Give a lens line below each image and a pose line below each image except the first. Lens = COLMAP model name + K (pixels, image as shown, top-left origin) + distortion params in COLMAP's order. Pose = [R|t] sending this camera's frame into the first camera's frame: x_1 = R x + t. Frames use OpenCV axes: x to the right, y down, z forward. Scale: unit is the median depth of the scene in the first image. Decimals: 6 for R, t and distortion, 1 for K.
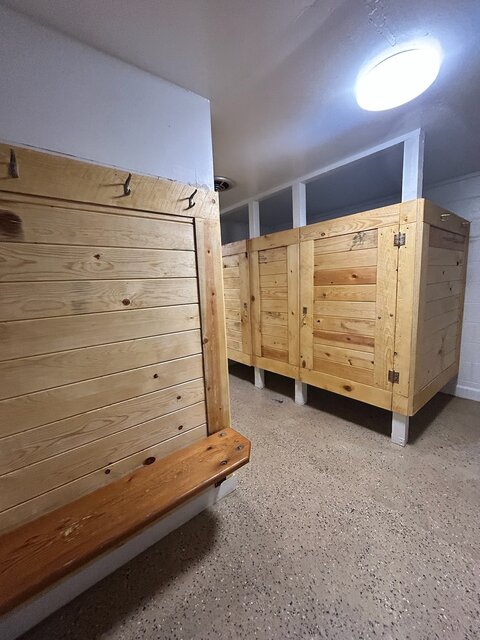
lens RADIAL K [[258.5, 0, 241.0], [0, 258.5, 319.5], [0, 0, 1]] dist [-0.000888, -0.000154]
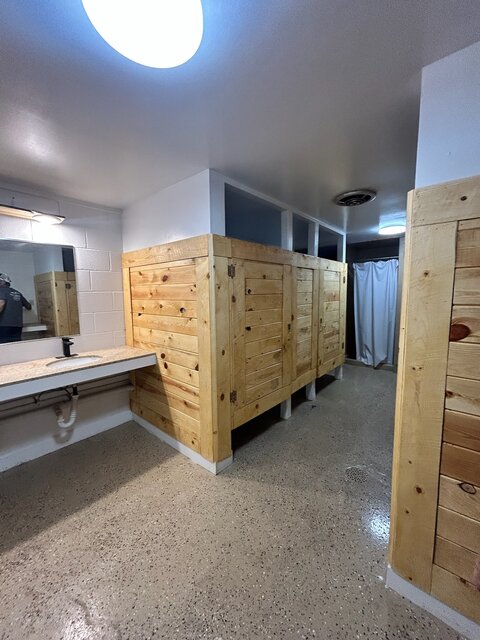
lens RADIAL K [[258.5, 0, 241.2], [0, 258.5, 321.2], [0, 0, 1]] dist [-0.000888, -0.000154]
pose [[-0.174671, -0.060649, 0.982757, -0.801694], [0.162061, 0.982718, 0.089451, -0.177997], [-0.971198, 0.174891, -0.161823, 1.318594]]
